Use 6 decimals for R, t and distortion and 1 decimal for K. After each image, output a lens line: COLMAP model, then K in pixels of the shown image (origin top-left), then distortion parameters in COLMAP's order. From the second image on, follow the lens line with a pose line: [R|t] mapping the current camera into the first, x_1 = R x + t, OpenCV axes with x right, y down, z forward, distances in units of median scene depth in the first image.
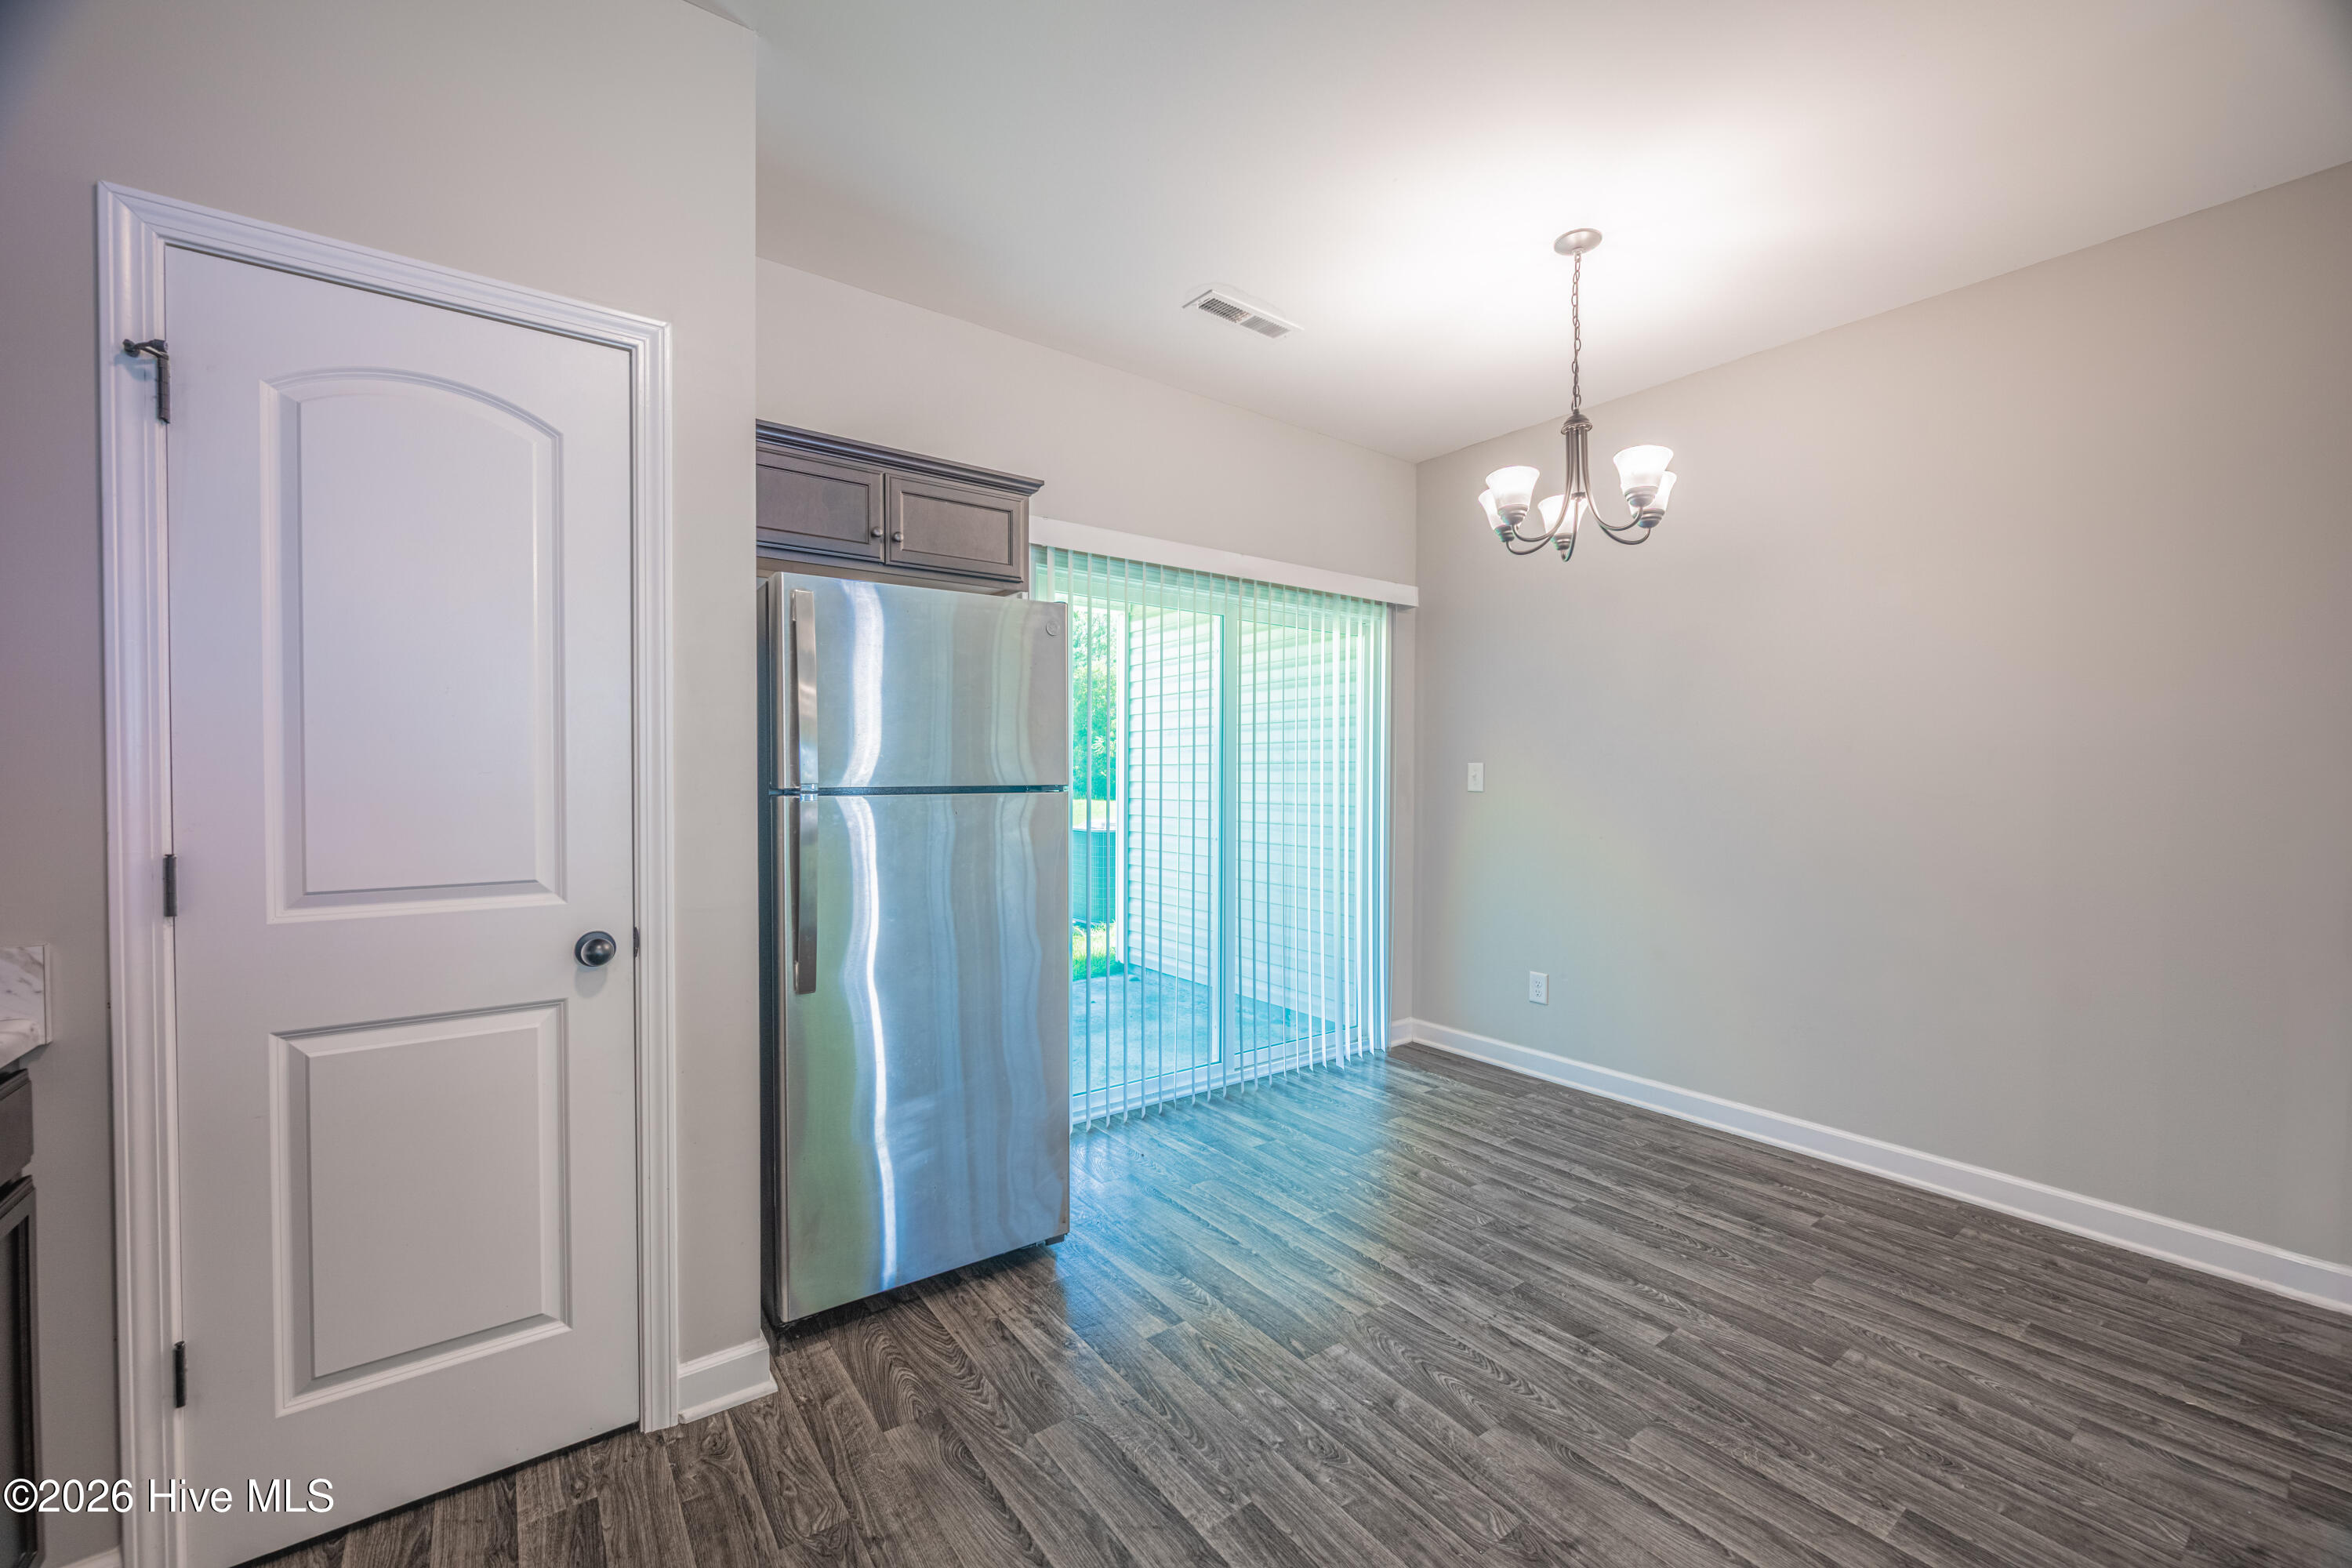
lens RADIAL K [[929.3, 0, 1190.4], [0, 929.3, 770.8], [0, 0, 1]] dist [-0.005899, 0.000376]
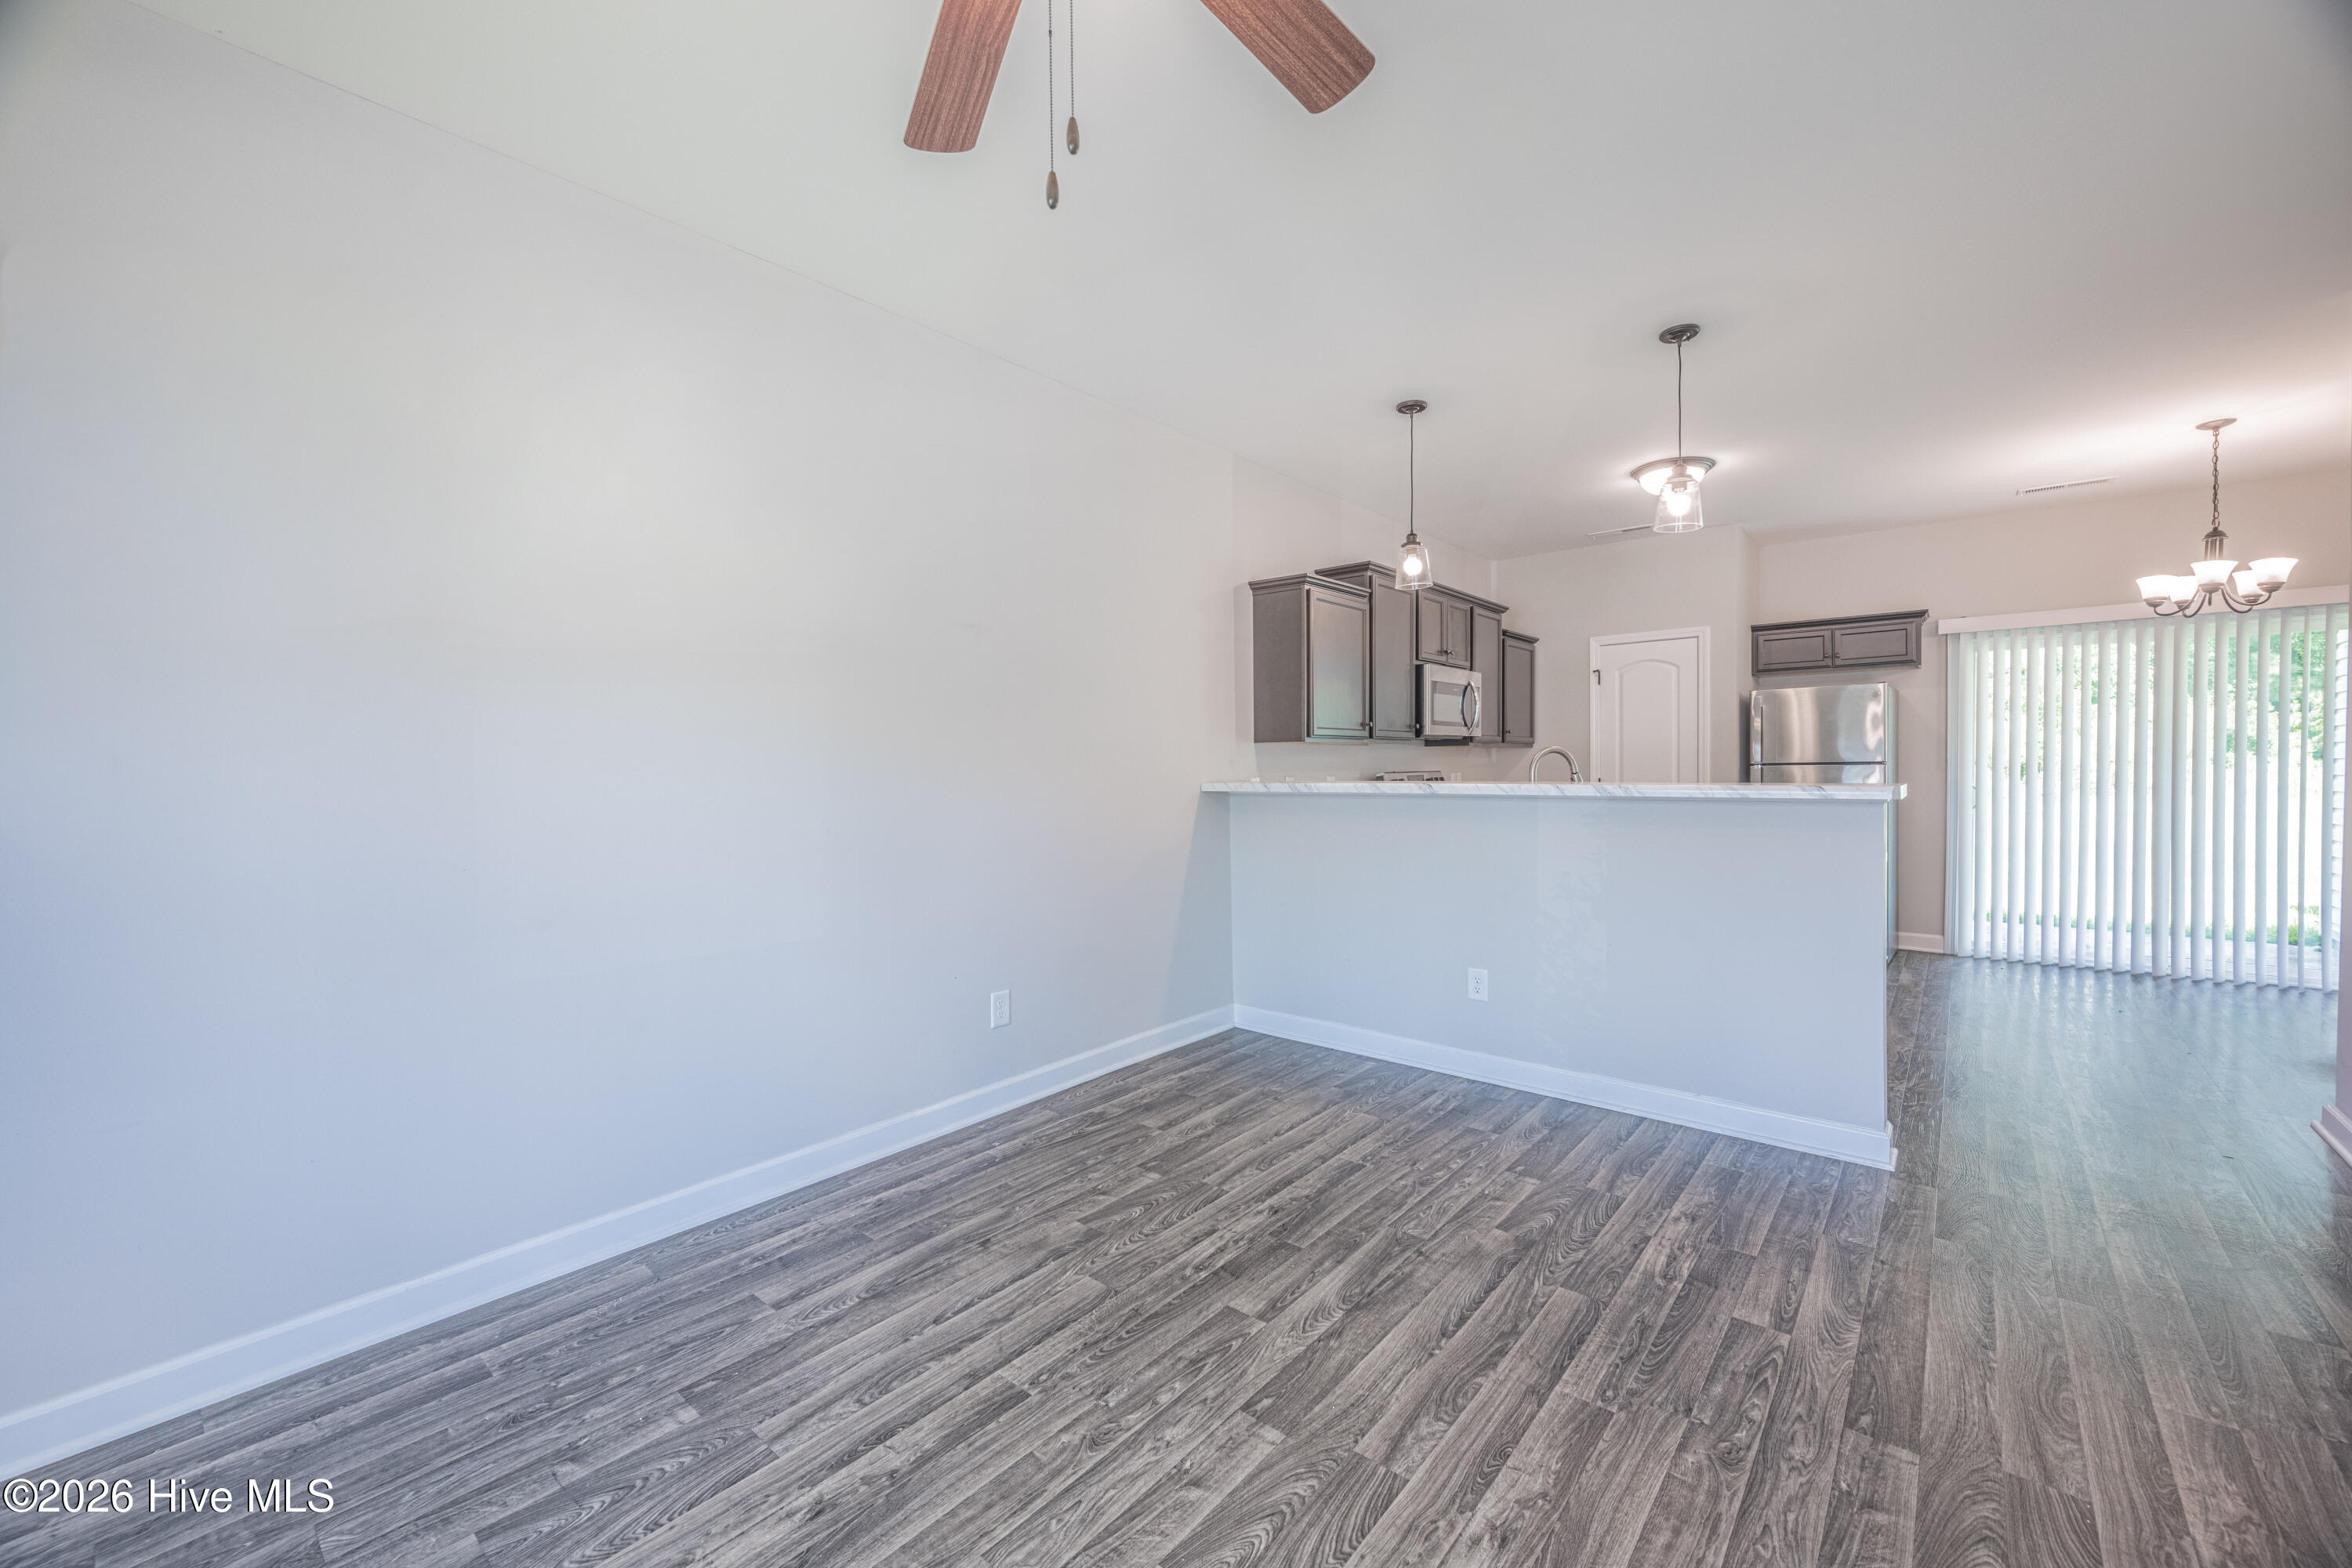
lens RADIAL K [[929.3, 0, 1174.7], [0, 929.3, 795.9], [0, 0, 1]] dist [-0.005899, 0.000376]
pose [[0.215466, 0.020041, -0.976306, 1.855416], [0.012480, 0.999651, 0.023274, 0.018122], [0.976432, -0.017199, 0.215141, 1.410941]]
